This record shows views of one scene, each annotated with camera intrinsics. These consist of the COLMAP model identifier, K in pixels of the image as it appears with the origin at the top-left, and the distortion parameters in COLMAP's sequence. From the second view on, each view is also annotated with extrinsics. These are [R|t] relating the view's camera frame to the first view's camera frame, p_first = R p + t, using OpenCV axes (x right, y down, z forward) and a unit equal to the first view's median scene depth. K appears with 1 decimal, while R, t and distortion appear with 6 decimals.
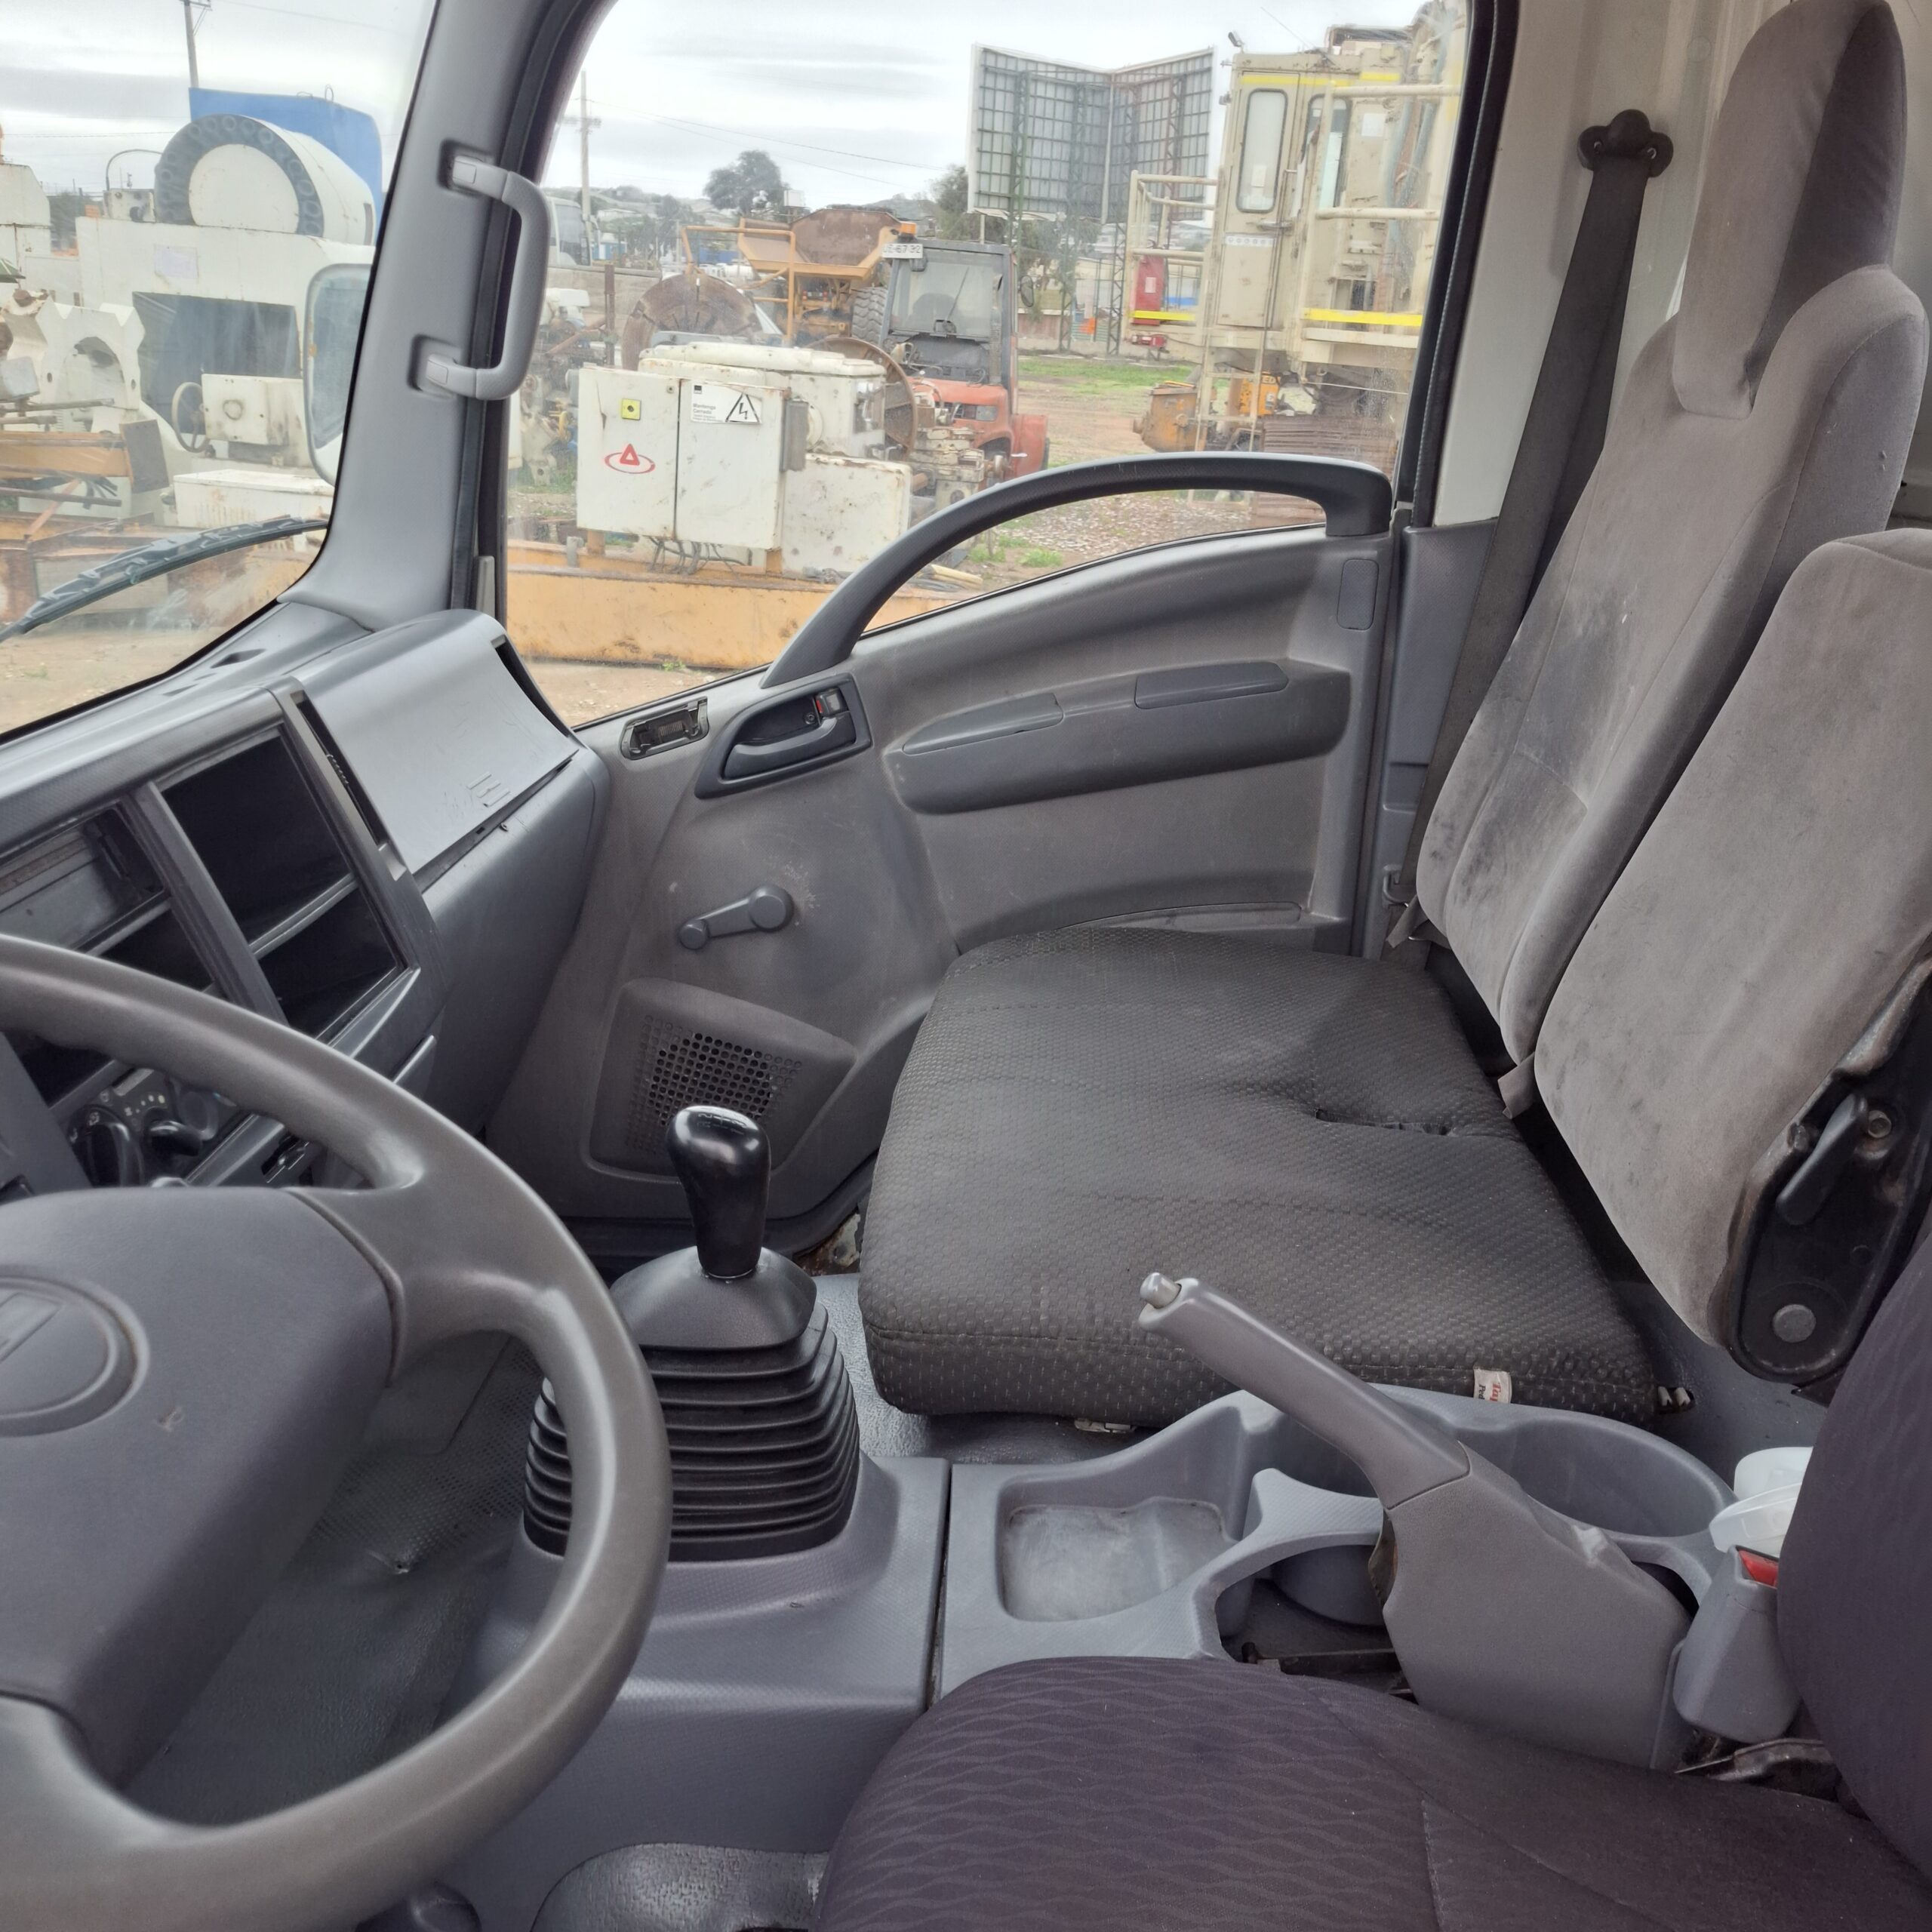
lens RADIAL K [[1783.3, 0, 962.8], [0, 1783.3, 990.9], [0, 0, 1]] dist [0.059055, -0.118818]
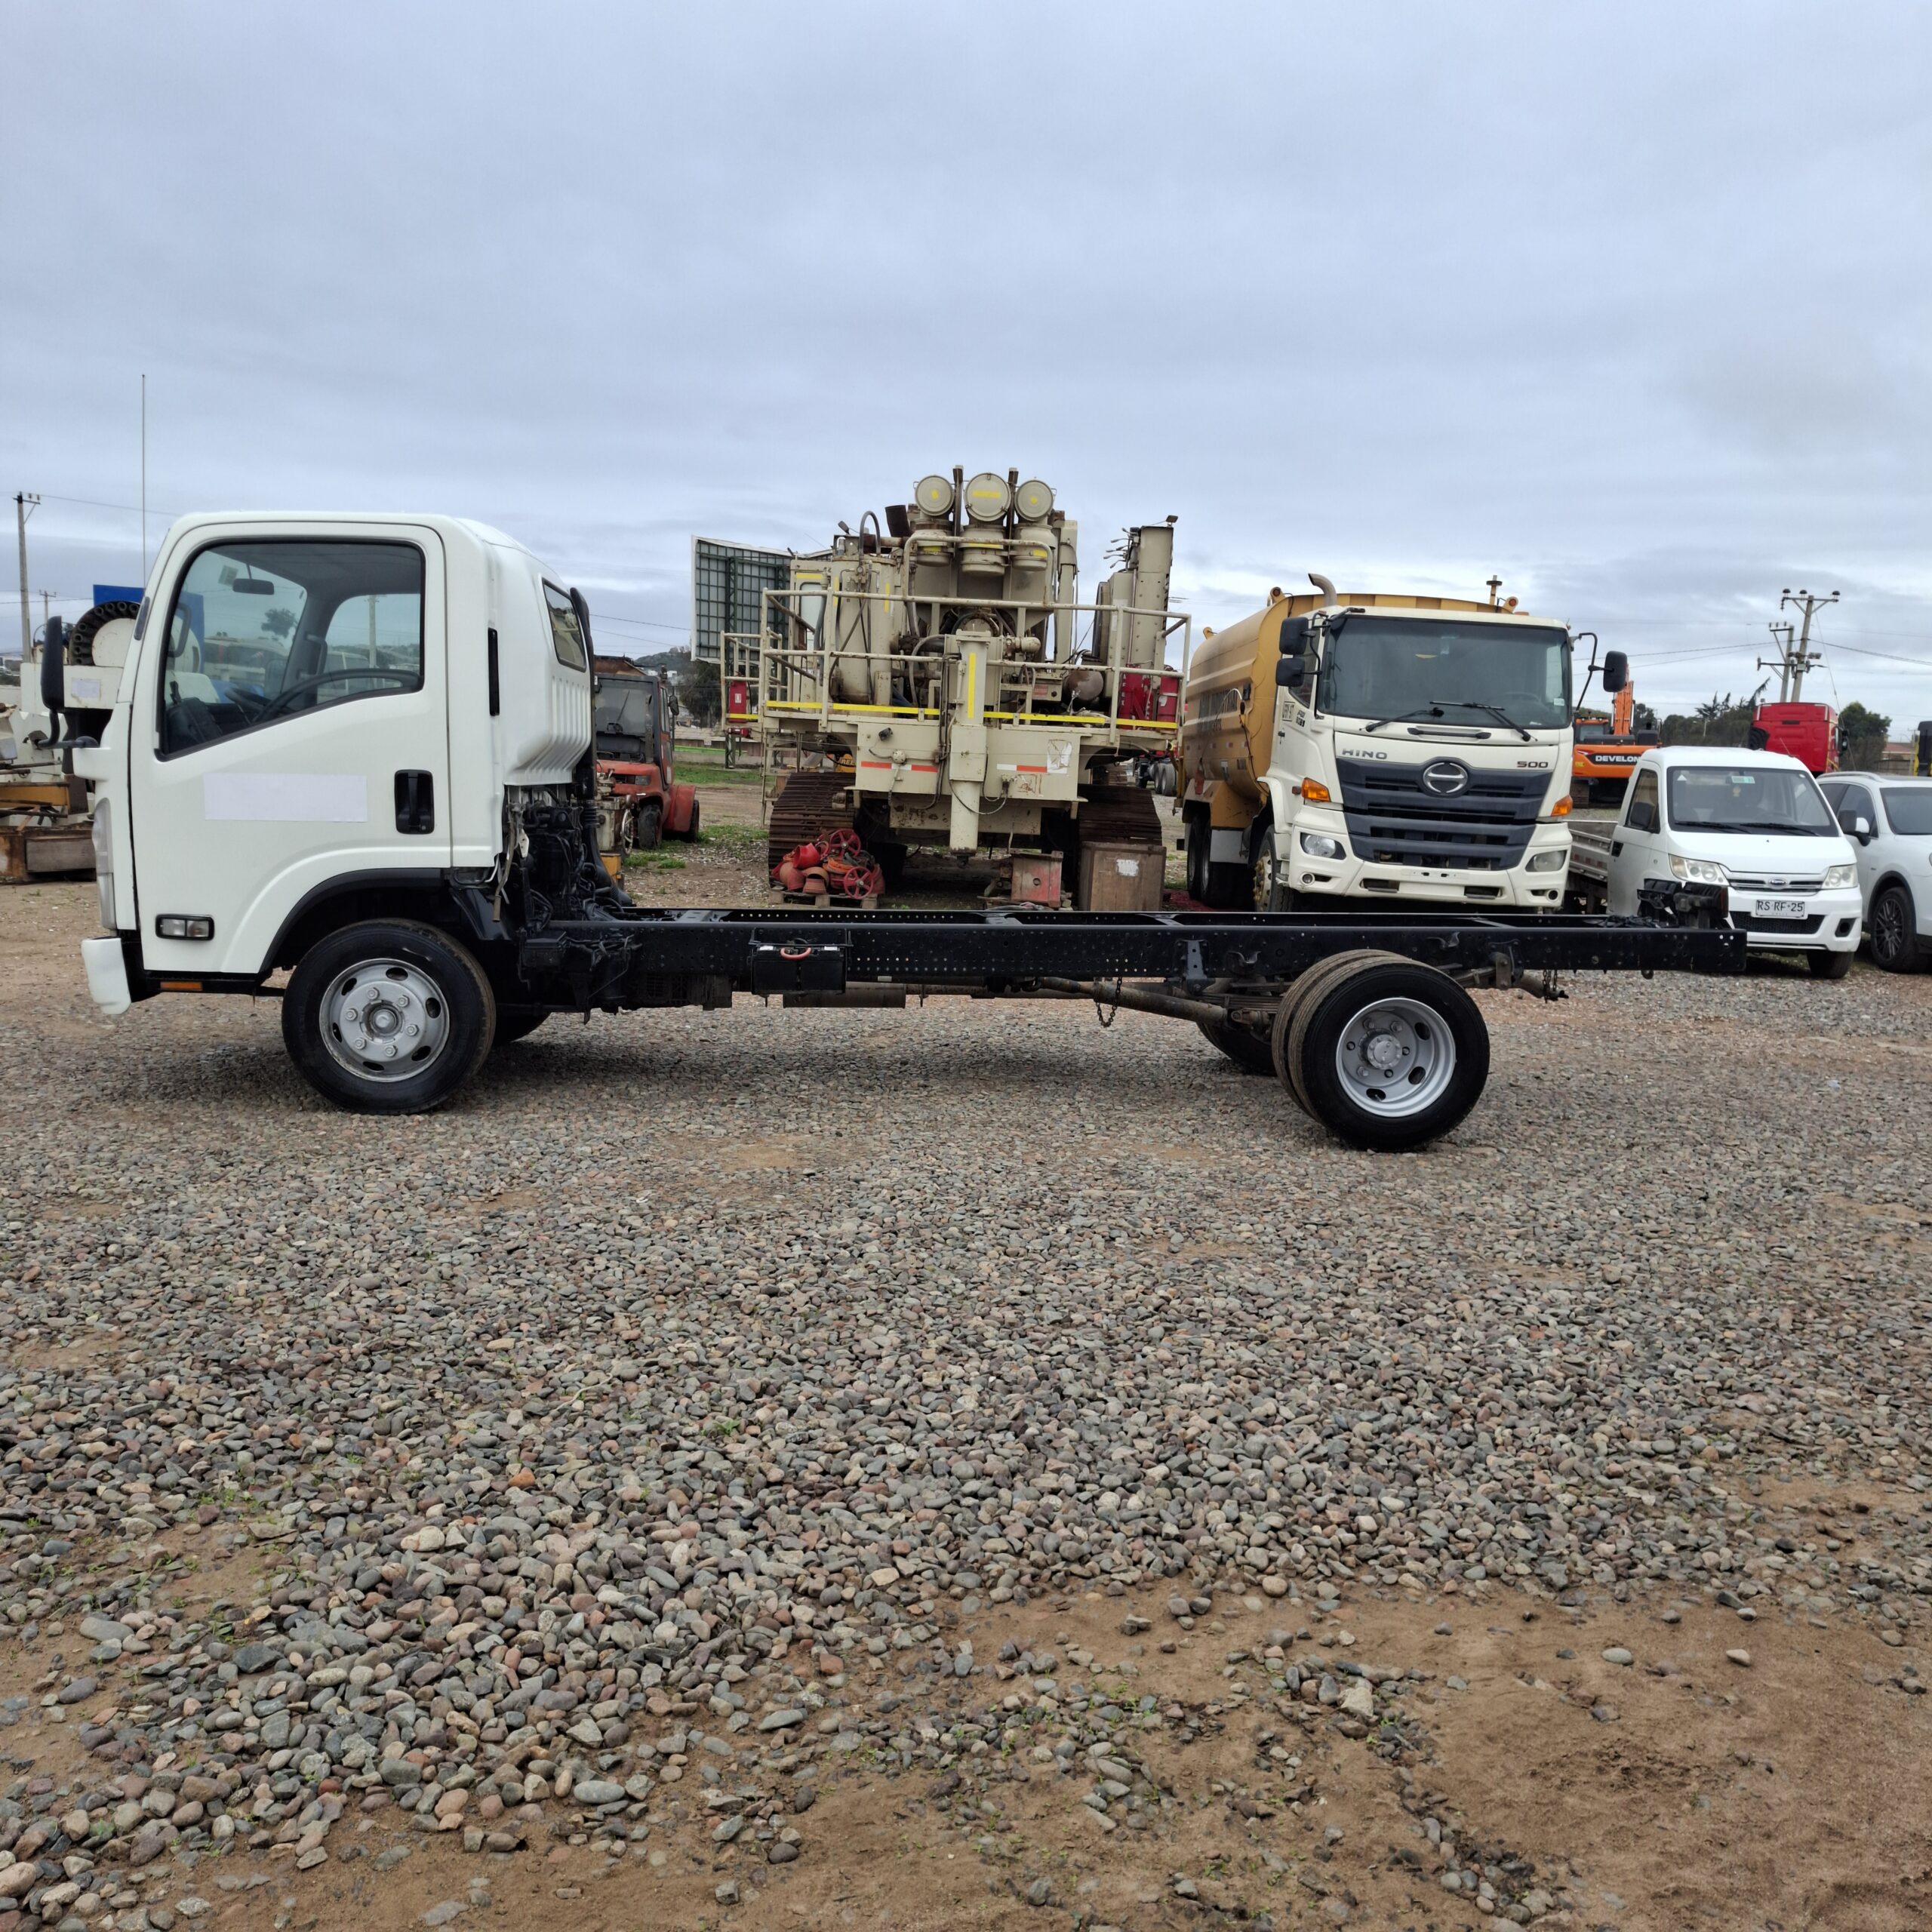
lens RADIAL K [[1717.1, 0, 978.8], [0, 1717.1, 959.2], [0, 0, 1]] dist [0.071407, -0.118342]
pose [[0.989610, -0.030834, 0.140435, 0.470033], [0.063044, 0.970888, -0.231089, 0.992030], [-0.129221, 0.237541, 0.962744, -2.247923]]
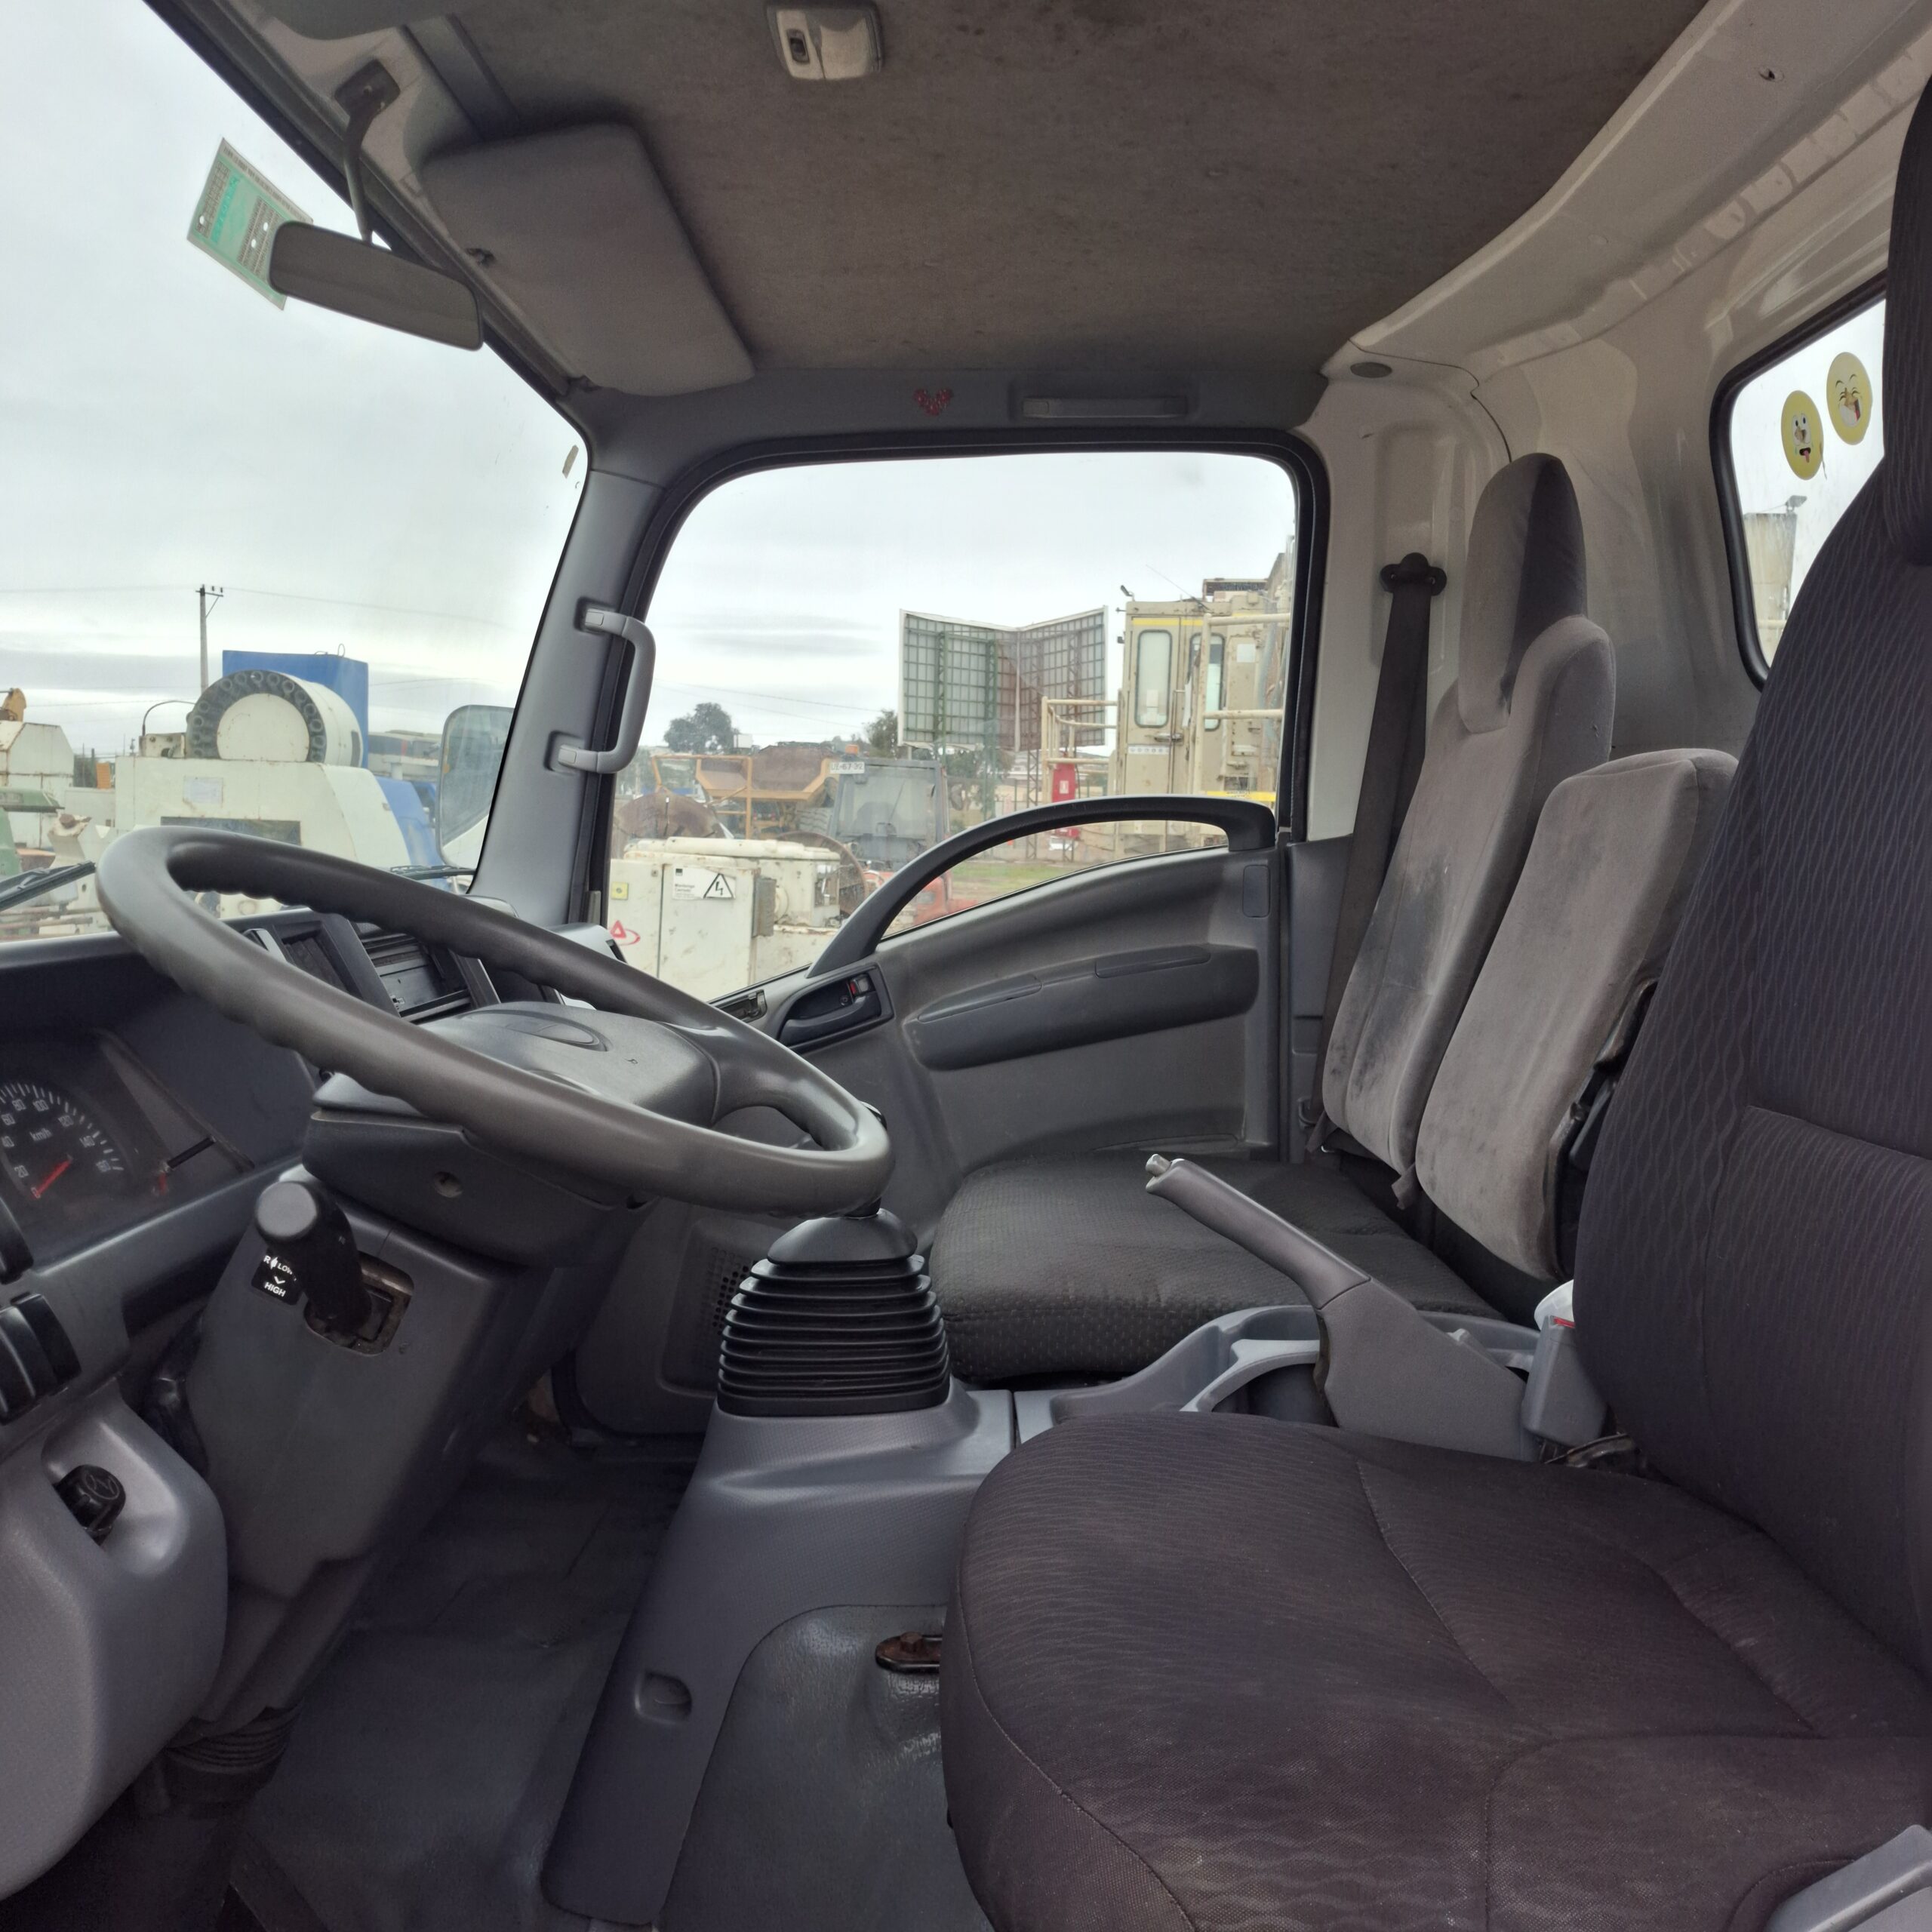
lens RADIAL K [[1723.9, 0, 966.0], [0, 1723.9, 966.0], [0, 0, 1]] dist [0.064159, -0.120380]
pose [[0.998624, -0.033939, 0.039980, -0.044784], [0.043821, 0.958816, -0.280628, 0.167908], [-0.028809, 0.281994, 0.958984, -0.192131]]
